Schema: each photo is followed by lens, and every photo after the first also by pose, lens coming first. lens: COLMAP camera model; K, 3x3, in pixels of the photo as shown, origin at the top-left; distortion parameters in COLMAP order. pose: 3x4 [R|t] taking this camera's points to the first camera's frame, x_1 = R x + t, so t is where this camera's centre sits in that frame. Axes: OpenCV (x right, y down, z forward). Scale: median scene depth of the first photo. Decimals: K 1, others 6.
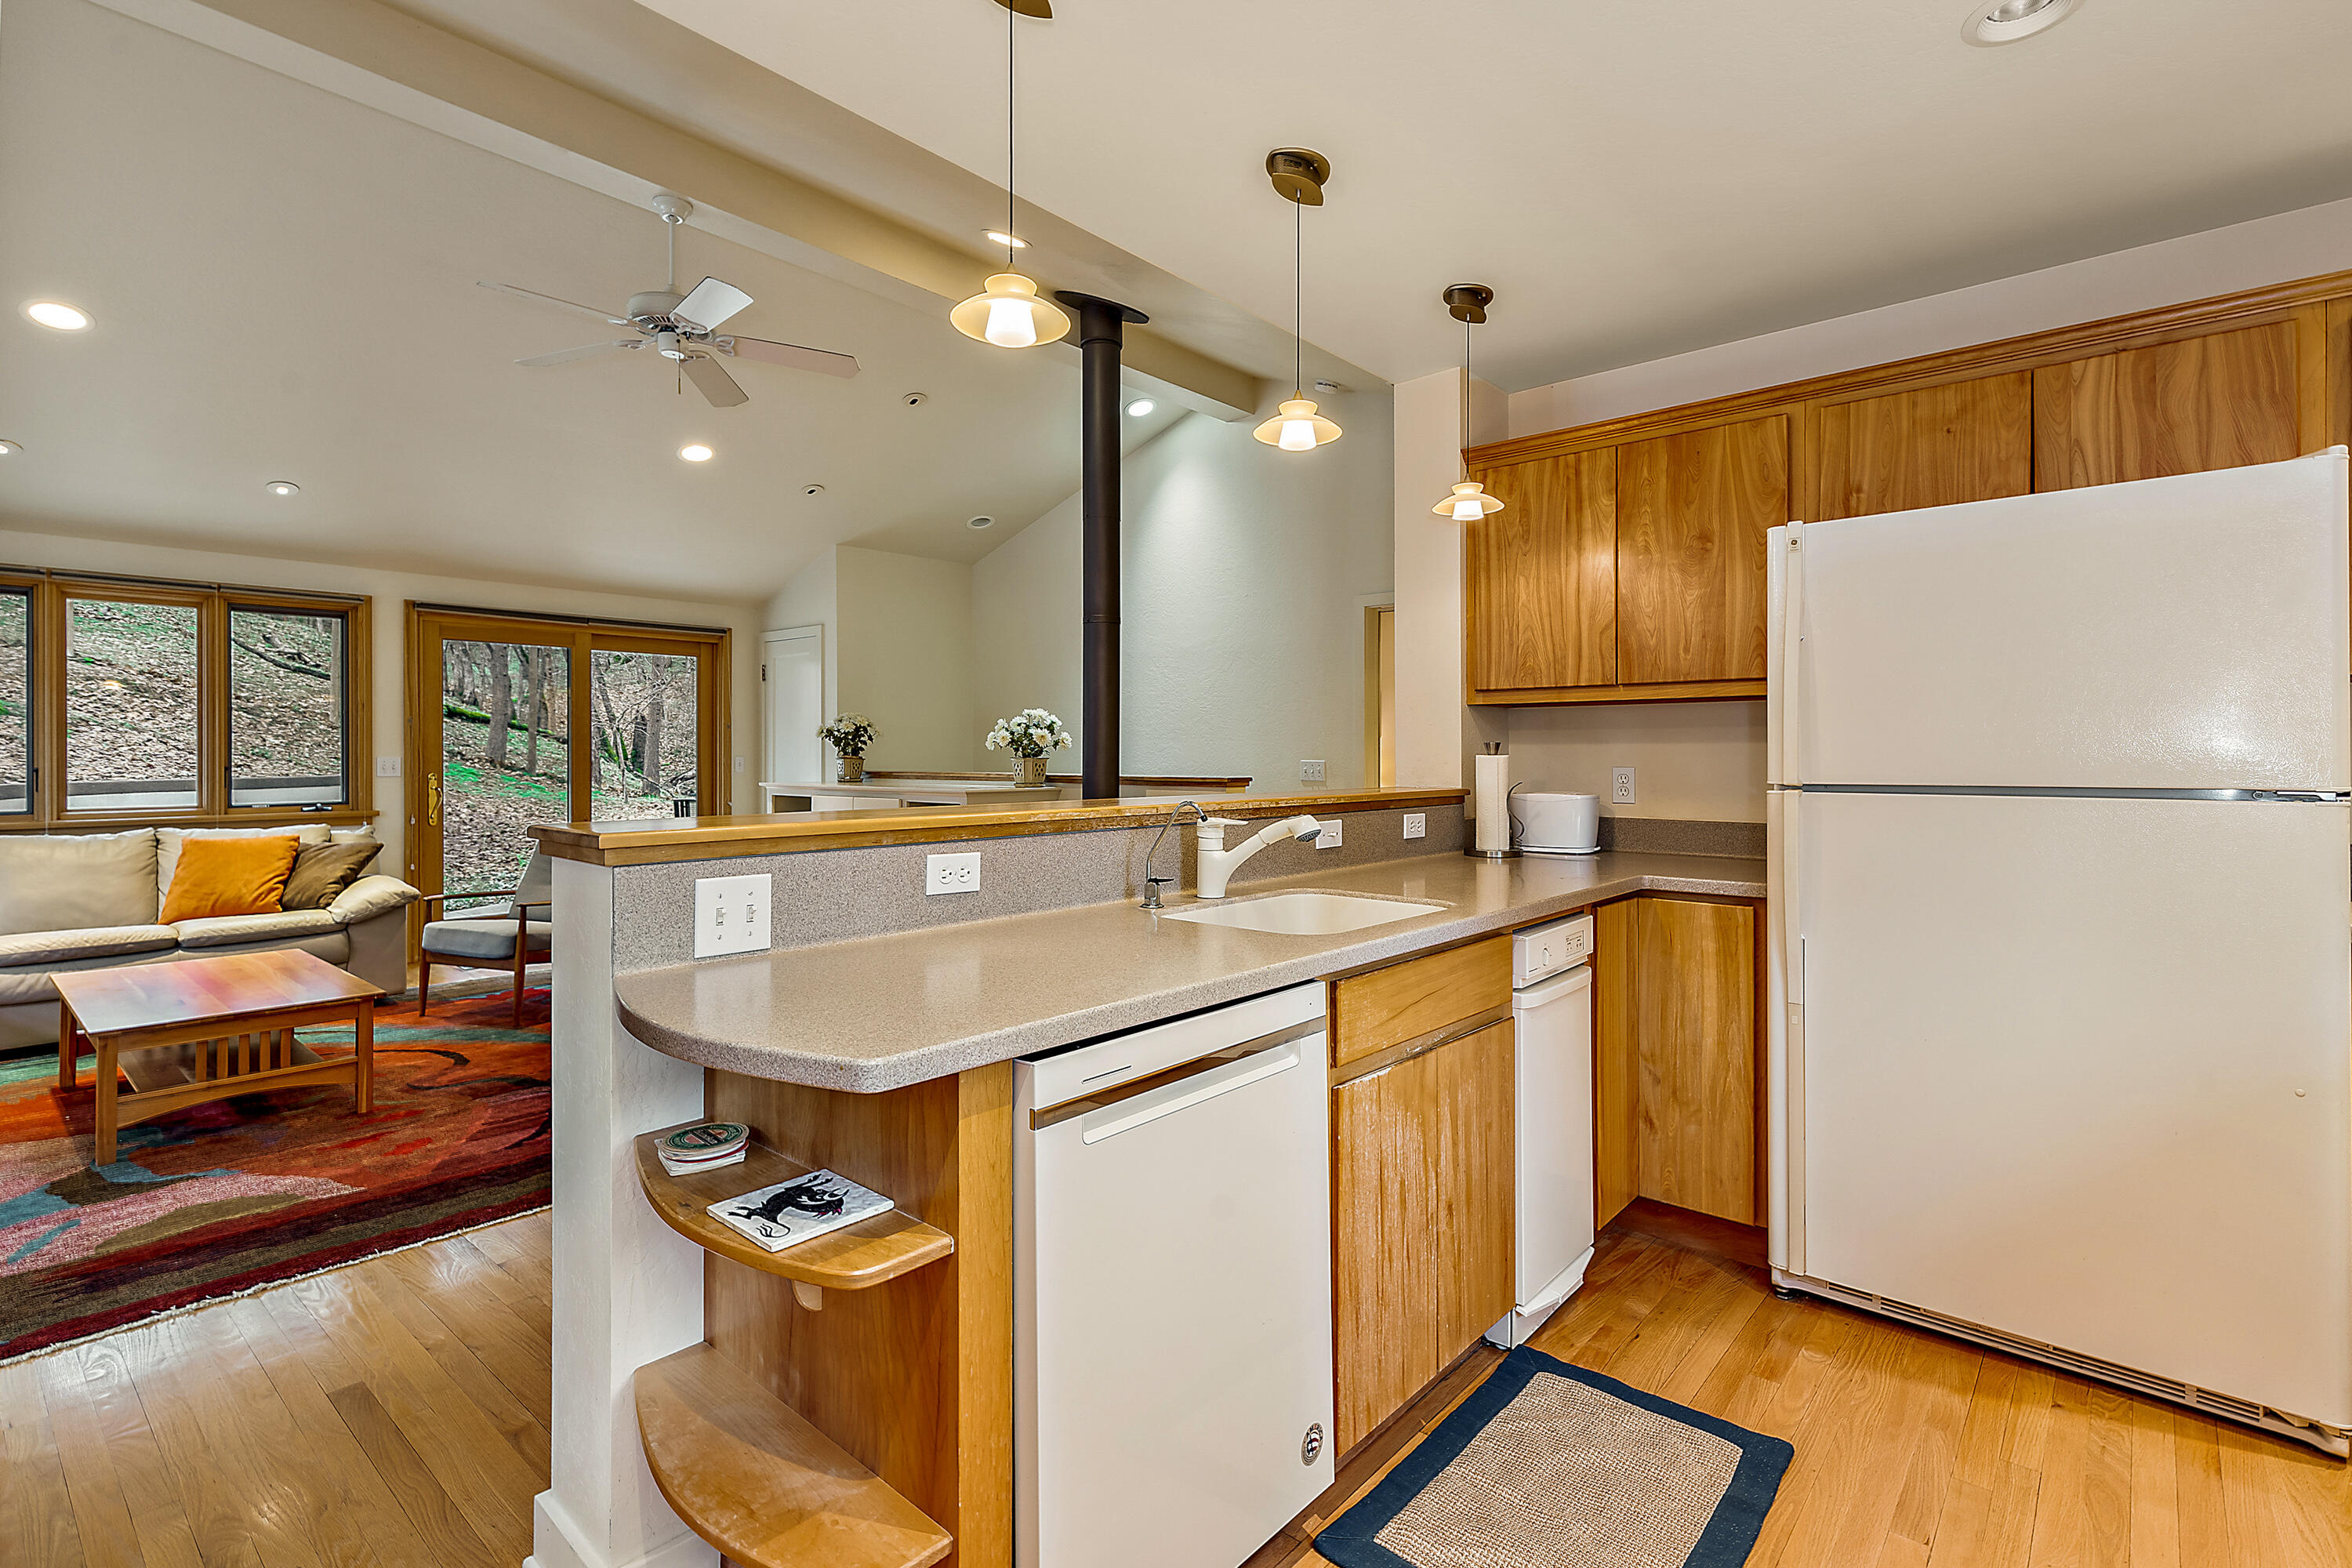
lens RADIAL K [[1107.5, 0, 1176.0], [0, 1107.5, 784.0], [0, 0, 1]] dist [0.001392, 0.000169]
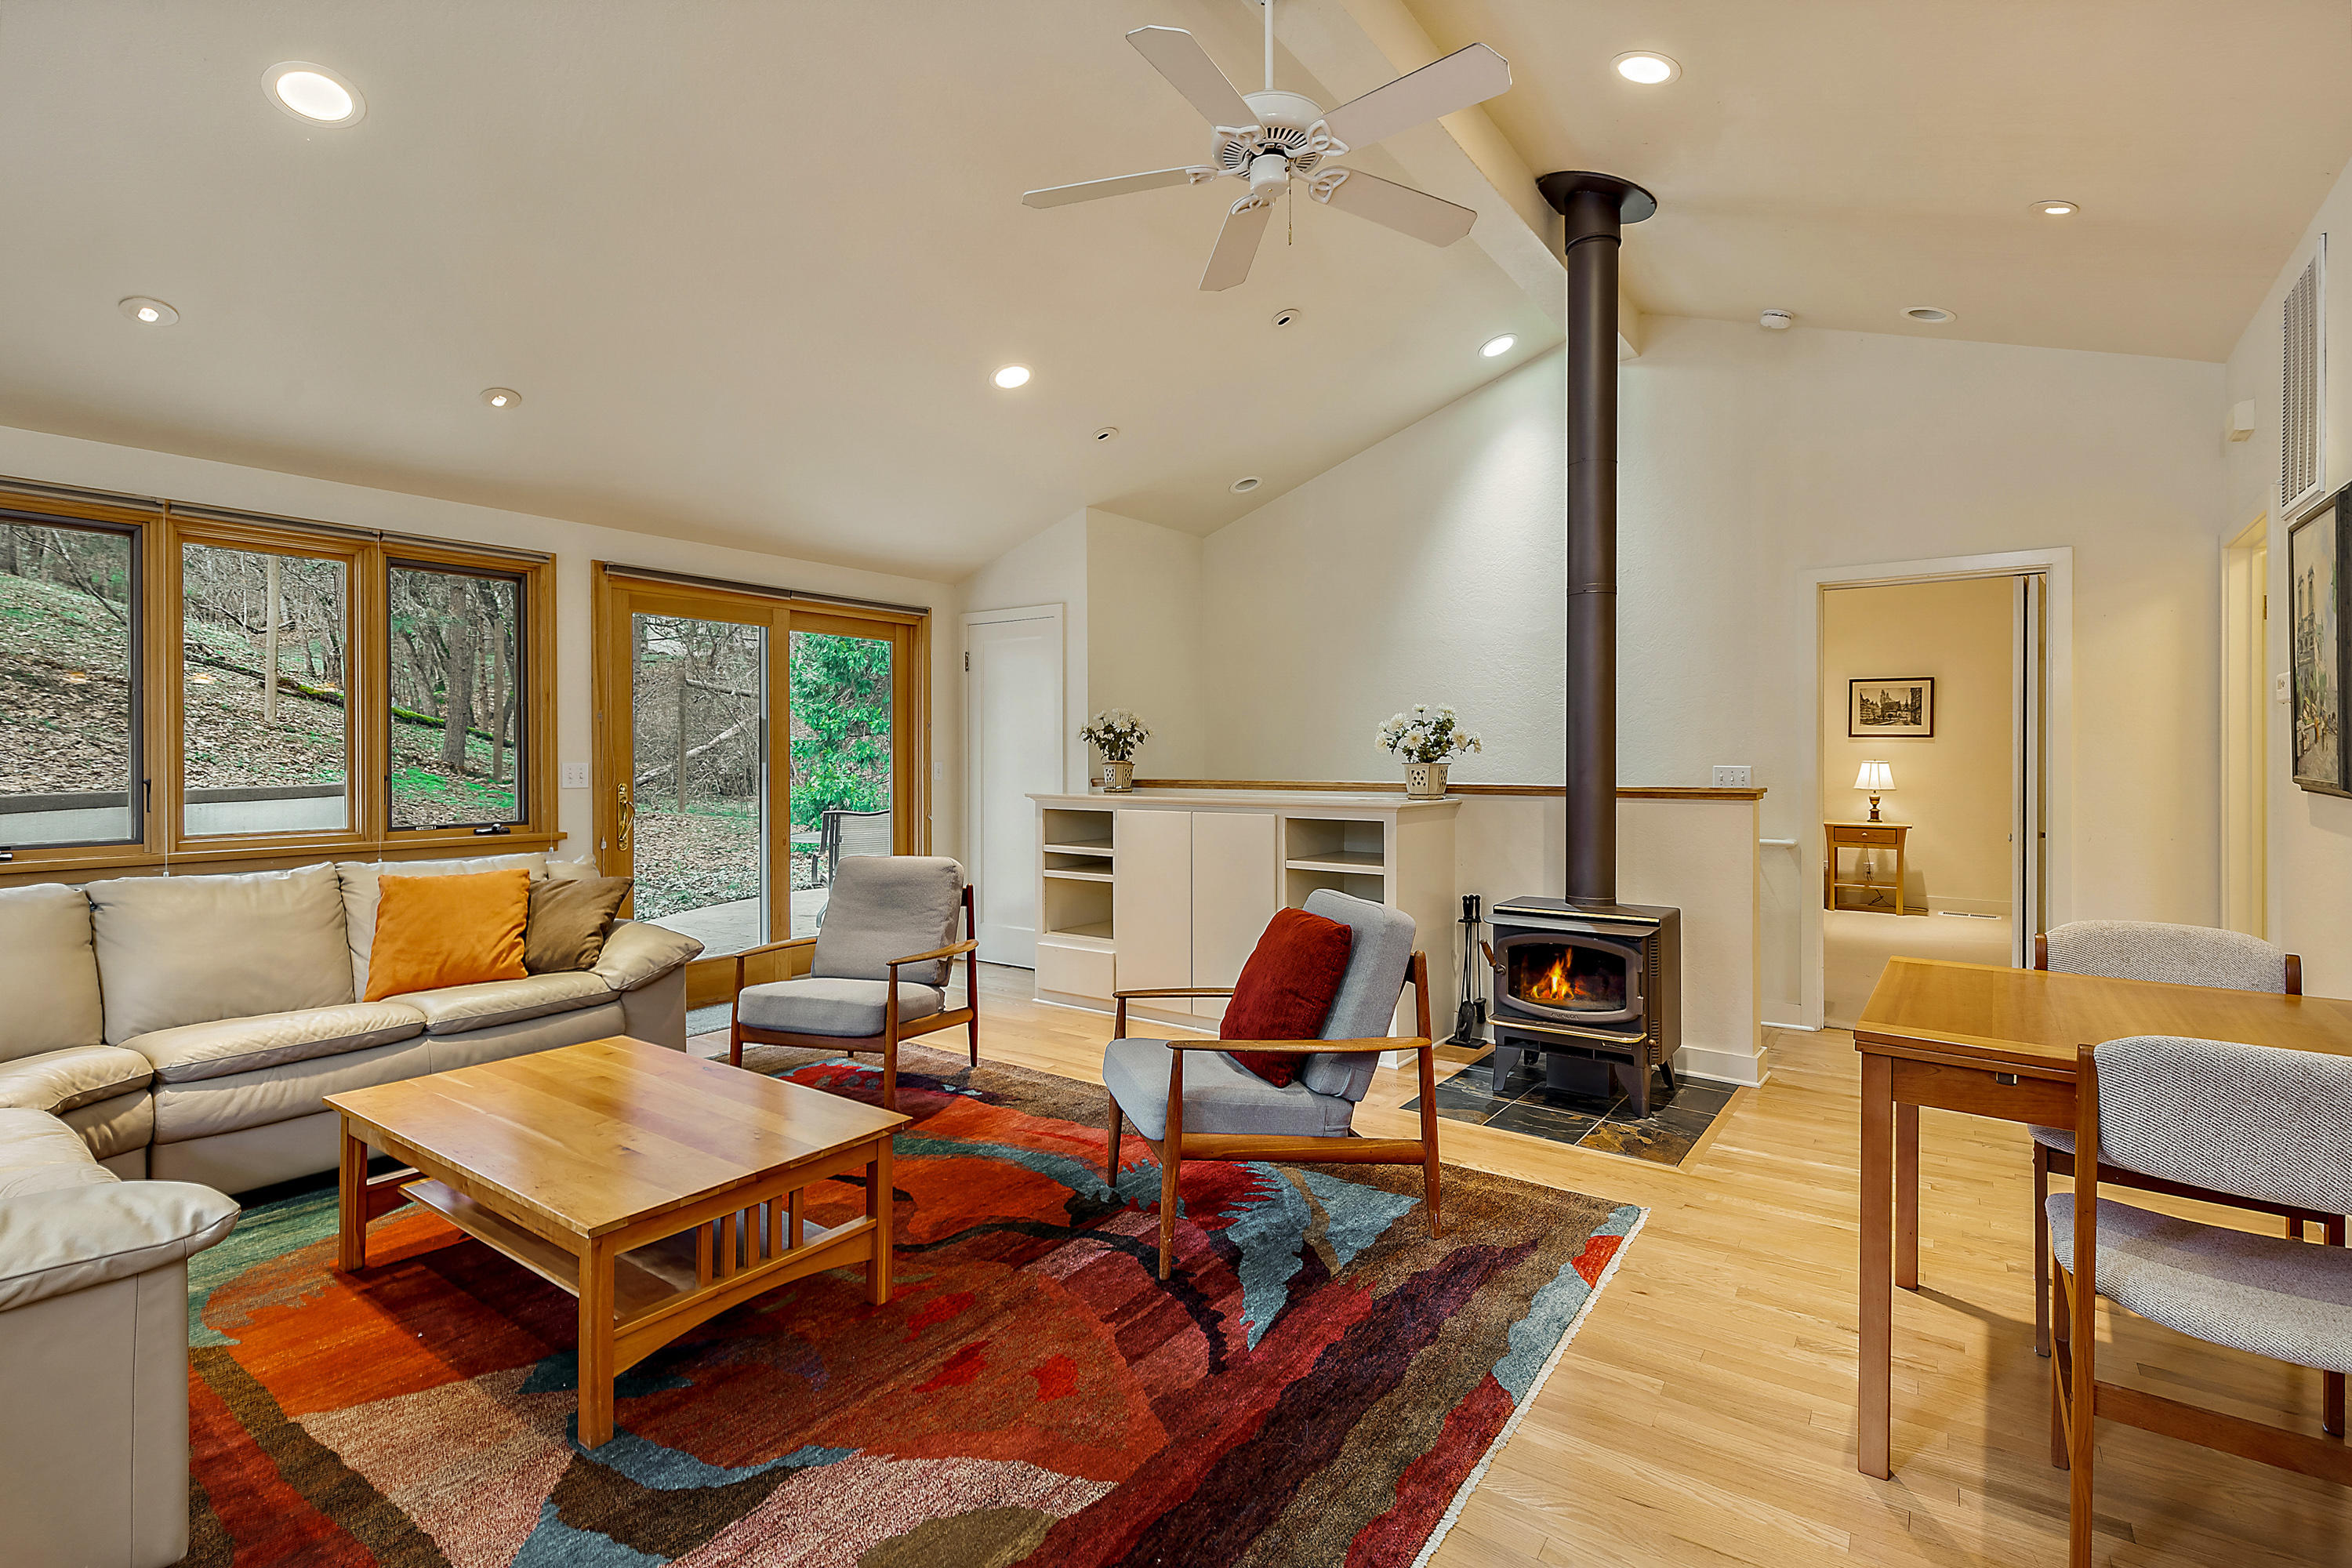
lens RADIAL K [[1107.5, 0, 1176.0], [0, 1107.5, 784.0], [0, 0, 1]] dist [0.001392, 0.000169]
pose [[0.995745, -0.003000, 0.092107, -0.430610], [0.003335, 0.999988, -0.003482, -0.006268], [-0.092096, 0.003774, 0.995743, 0.227362]]
